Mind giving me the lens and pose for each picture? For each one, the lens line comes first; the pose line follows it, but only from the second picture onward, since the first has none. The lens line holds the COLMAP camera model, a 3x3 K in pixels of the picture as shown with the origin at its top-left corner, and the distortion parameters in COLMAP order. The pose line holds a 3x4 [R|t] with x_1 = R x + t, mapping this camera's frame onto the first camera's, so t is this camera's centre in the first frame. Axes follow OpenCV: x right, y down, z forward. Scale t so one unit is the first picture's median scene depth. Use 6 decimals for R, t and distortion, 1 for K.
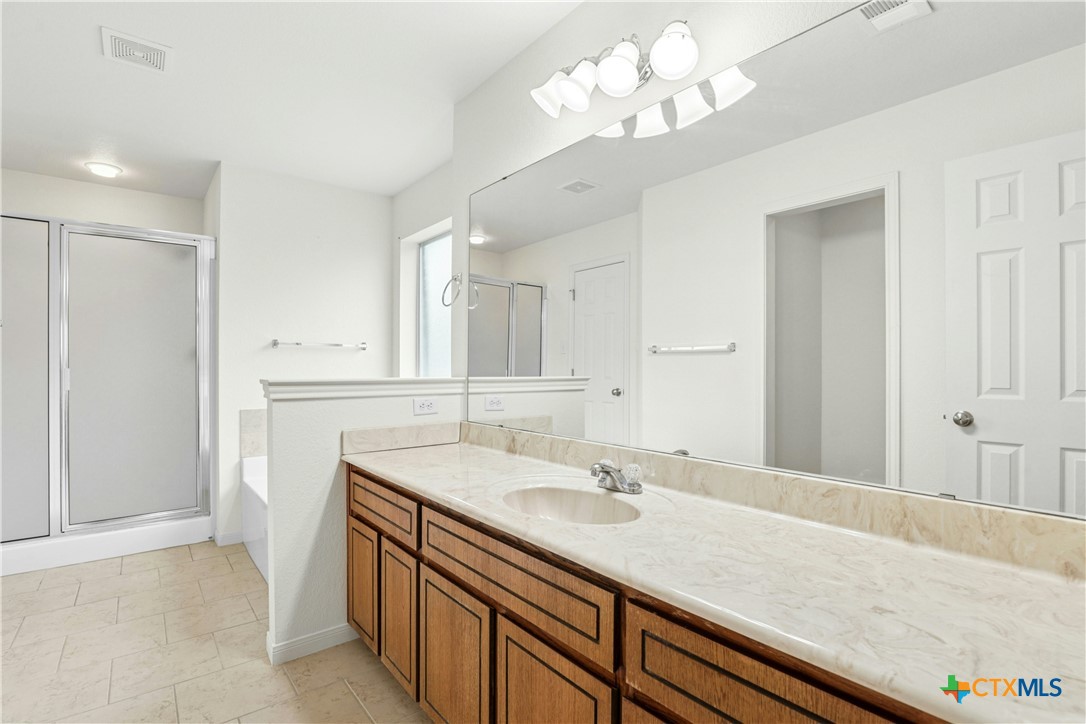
lens RADIAL K [[501.9, 0, 543.5], [0, 501.9, 368.8], [0, 0, 1]] dist [-0.022704, 0.000203]
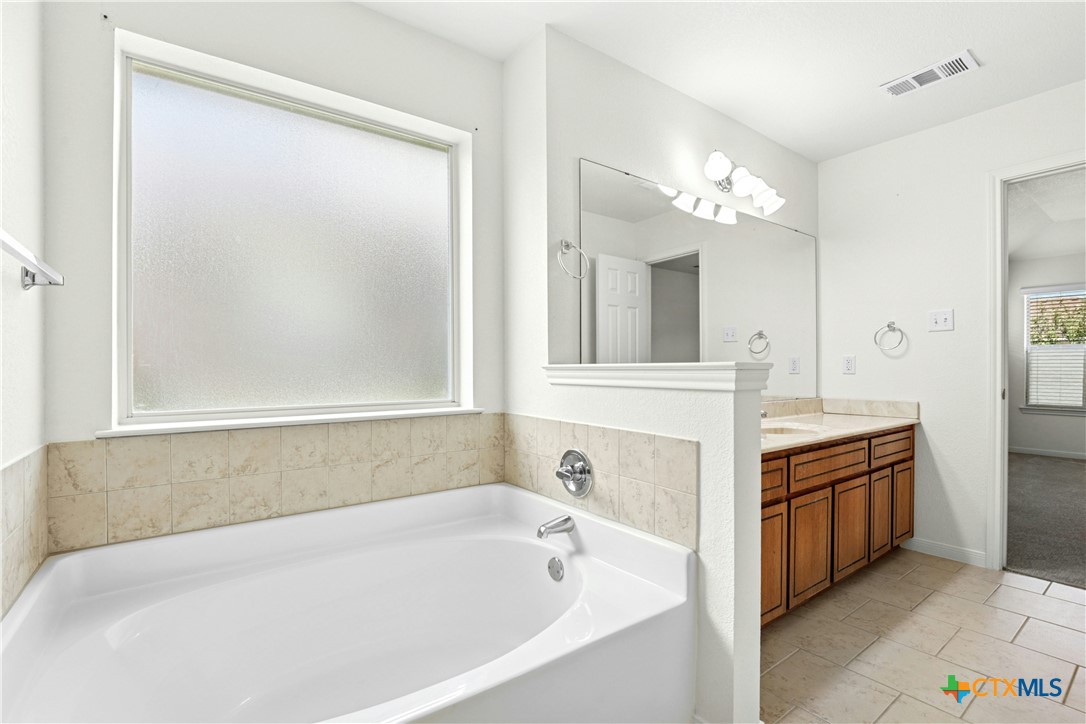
lens RADIAL K [[501.9, 0, 543.5], [0, 501.9, 368.8], [0, 0, 1]] dist [-0.022704, 0.000203]
pose [[0.038812, 0.000577, 0.999246, -1.337398], [0.000991, 0.999999, -0.000616, 0.033315], [-0.999246, 0.001014, 0.038812, 1.350821]]
